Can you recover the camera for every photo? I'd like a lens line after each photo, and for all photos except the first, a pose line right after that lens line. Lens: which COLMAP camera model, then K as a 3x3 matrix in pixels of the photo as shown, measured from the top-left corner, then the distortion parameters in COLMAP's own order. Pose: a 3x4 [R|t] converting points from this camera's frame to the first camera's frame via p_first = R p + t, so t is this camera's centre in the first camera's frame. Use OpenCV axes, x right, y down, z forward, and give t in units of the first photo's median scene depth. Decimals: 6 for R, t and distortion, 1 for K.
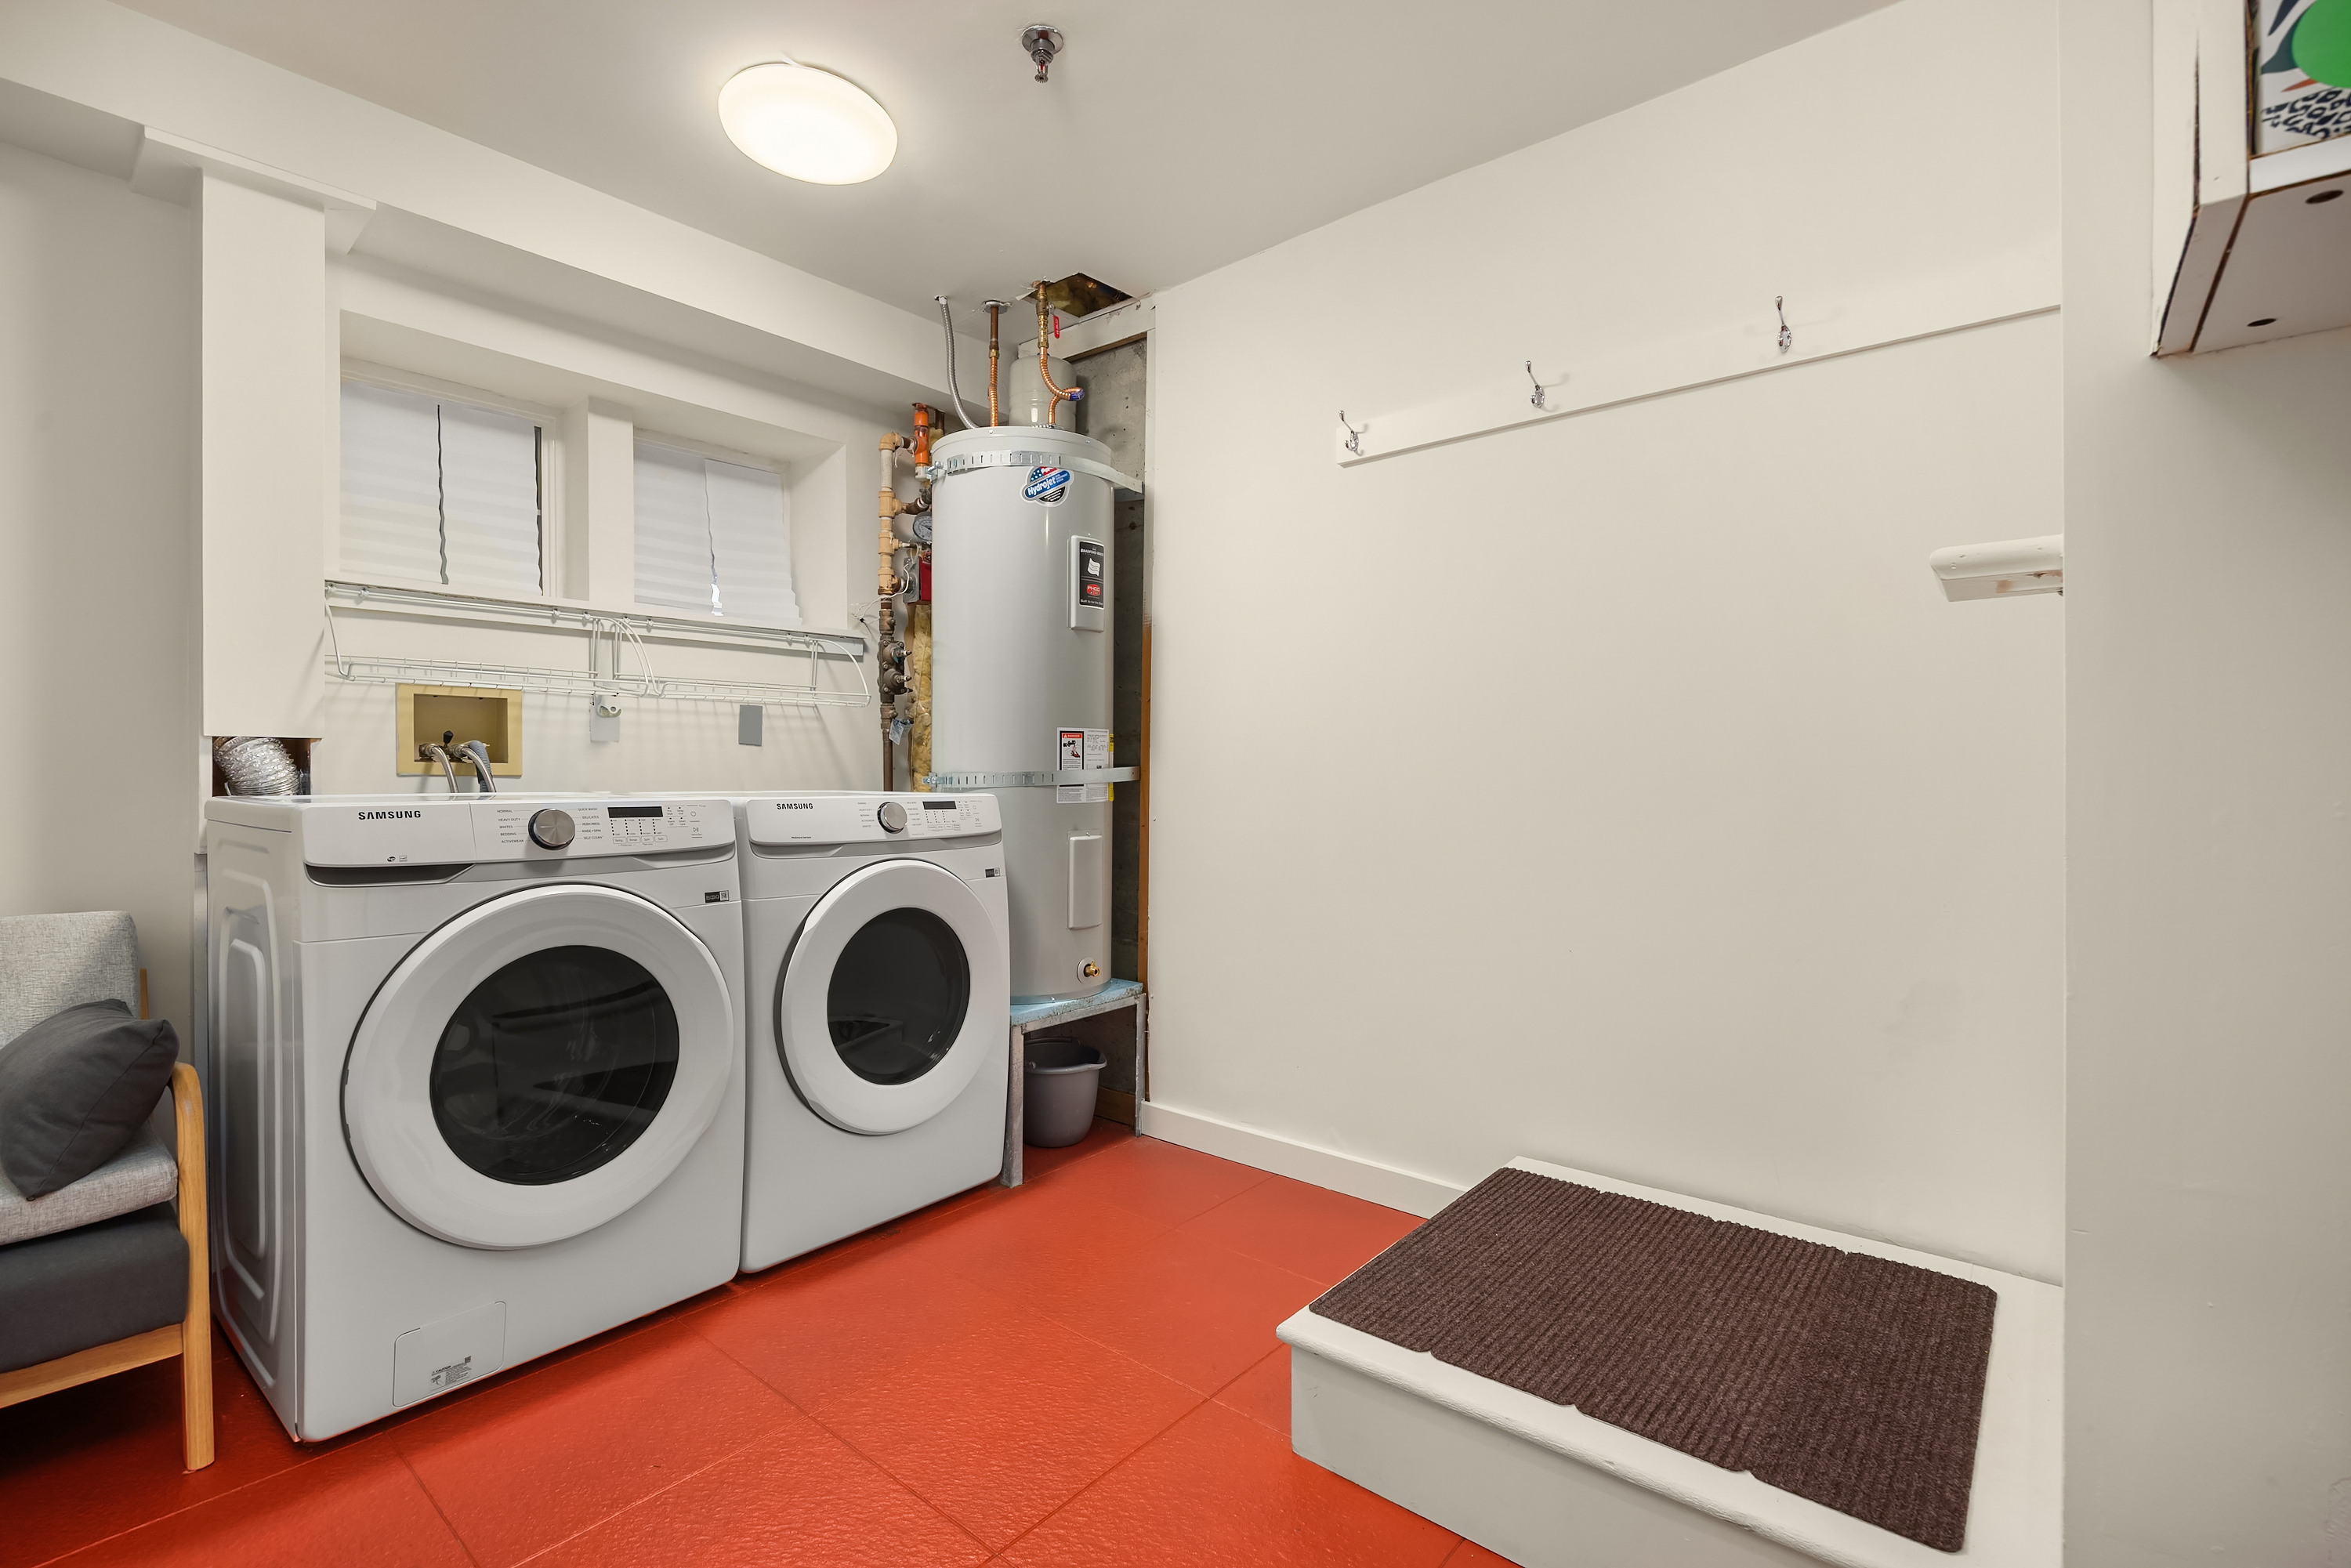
lens RADIAL K [[1066.7, 0, 1175.5], [0, 1066.7, 784.0], [0, 0, 1]] dist [-0.000539, 0.000023]
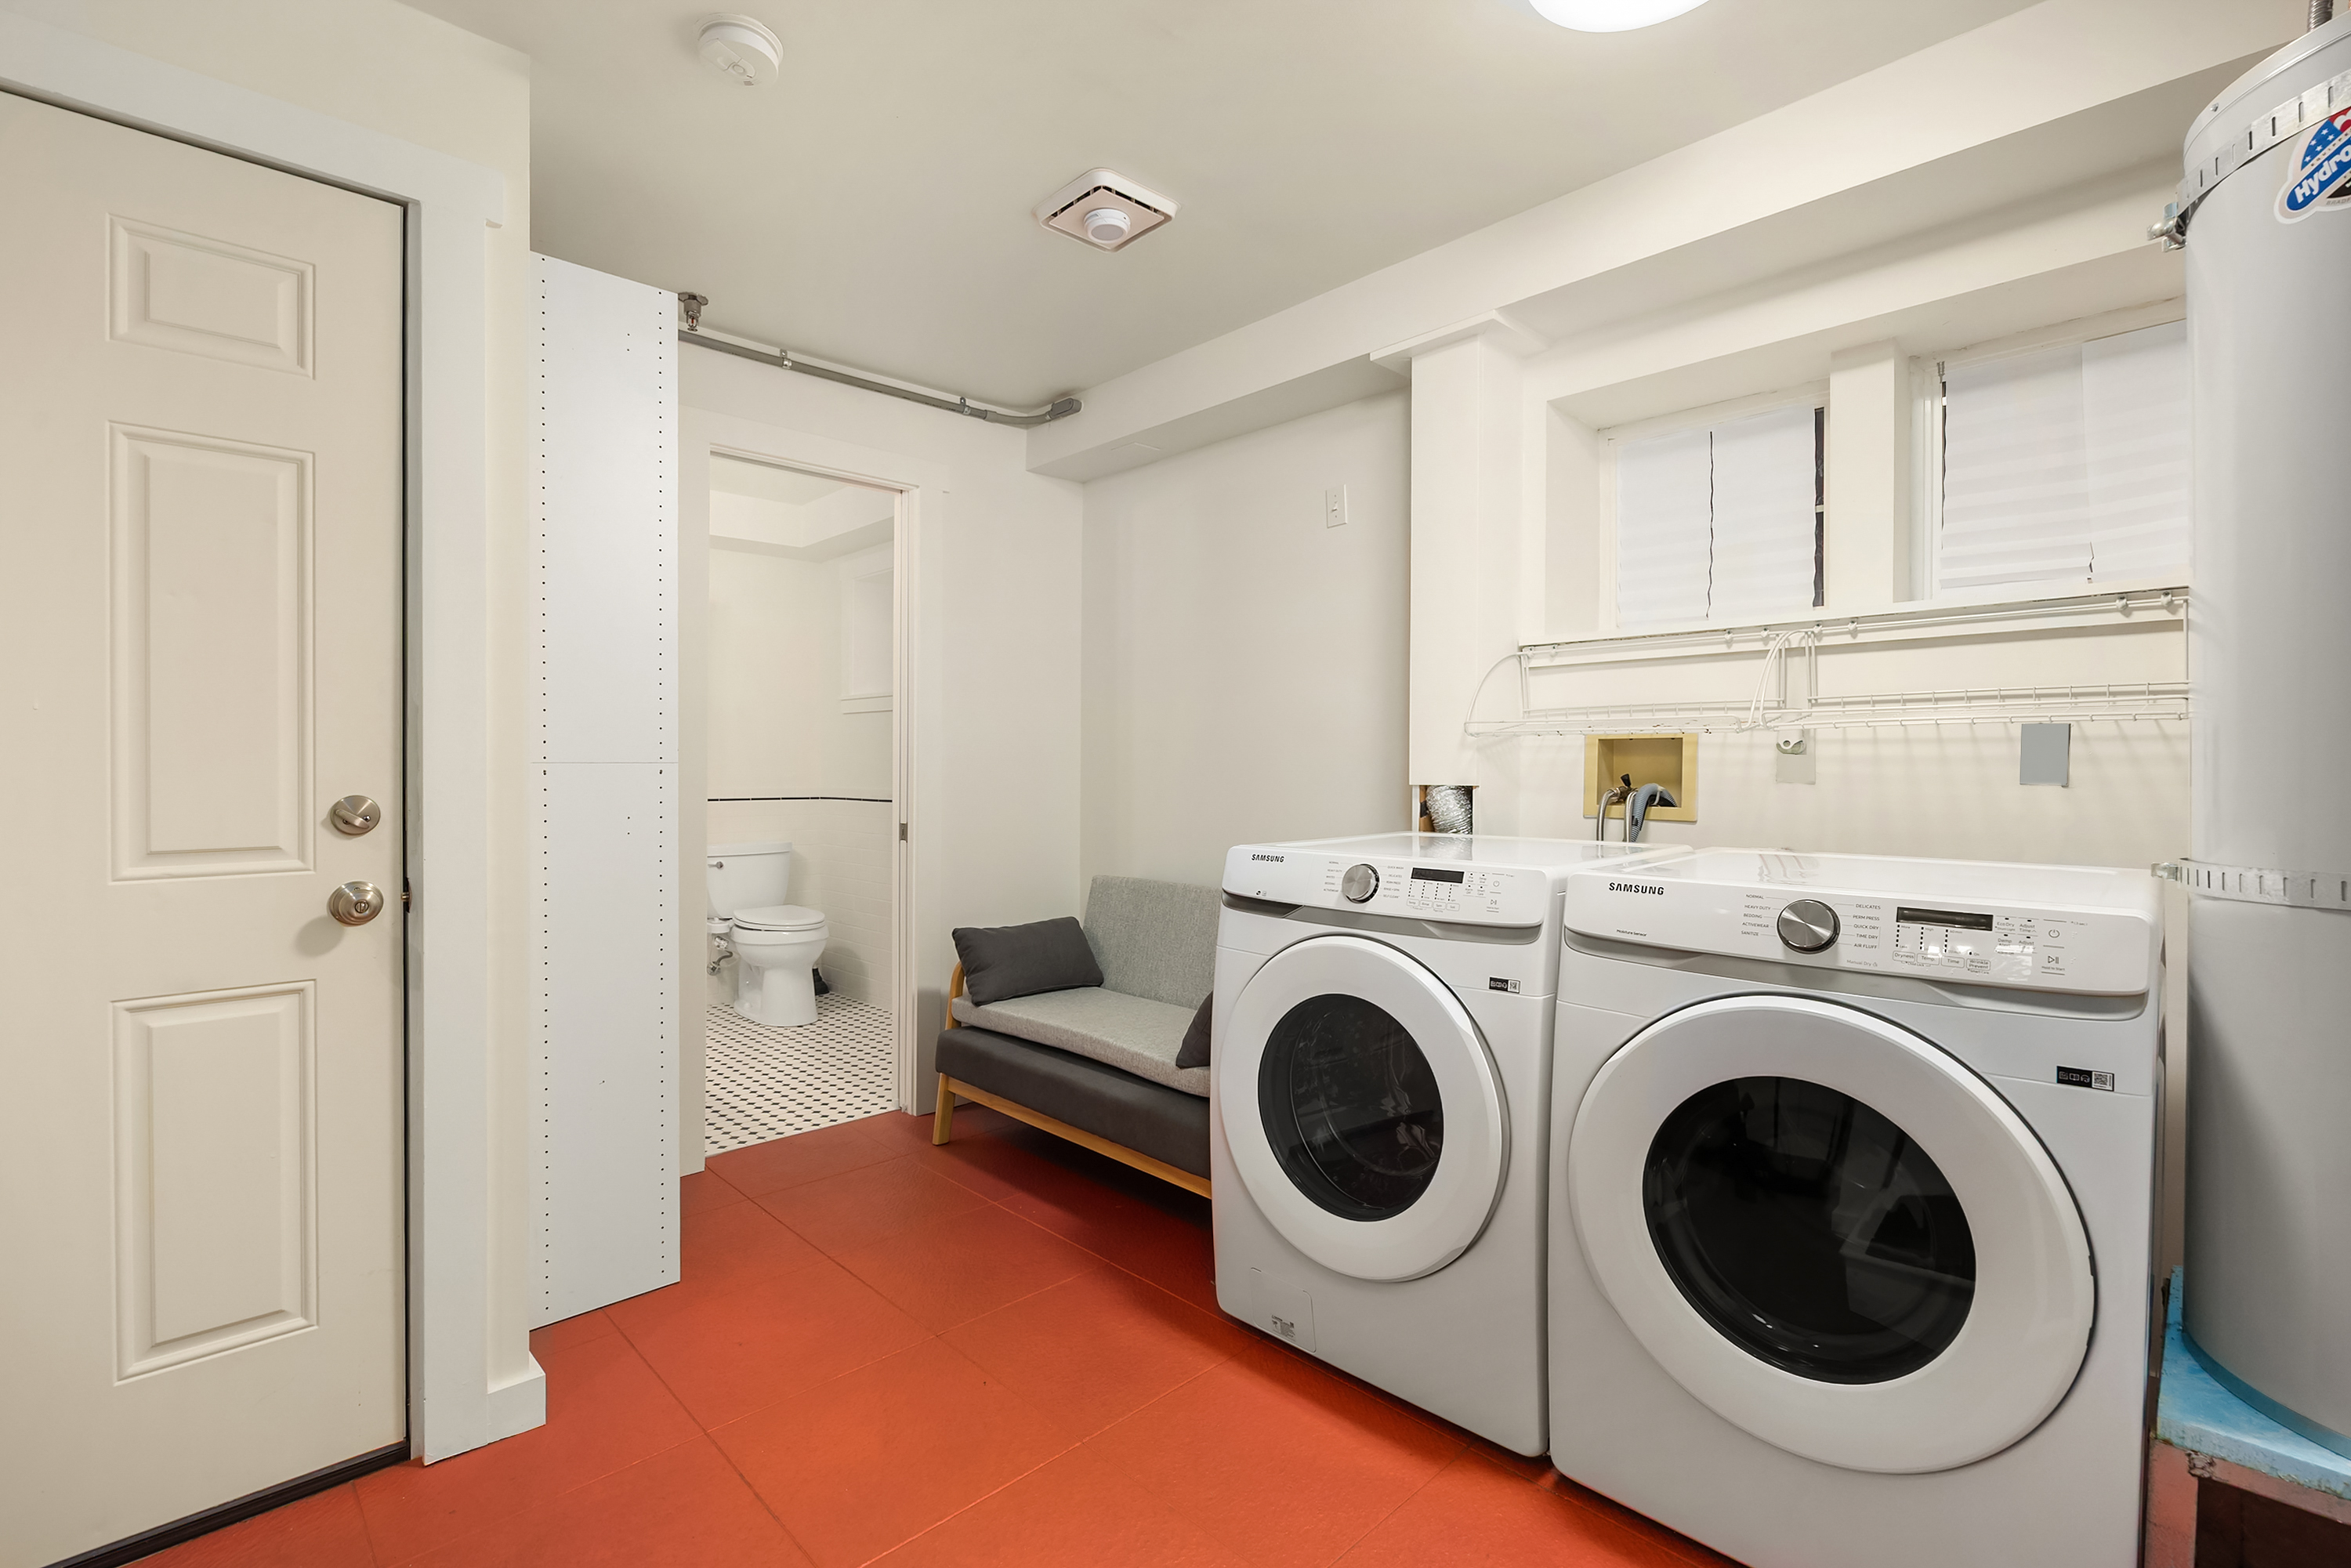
lens RADIAL K [[1066.7, 0, 1175.5], [0, 1066.7, 784.0], [0, 0, 1]] dist [-0.000539, 0.000023]
pose [[-0.103740, 0.016687, -0.994464, 0.357702], [-0.011440, 0.999773, 0.017970, -0.054080], [0.994539, 0.013241, -0.103525, 0.691319]]
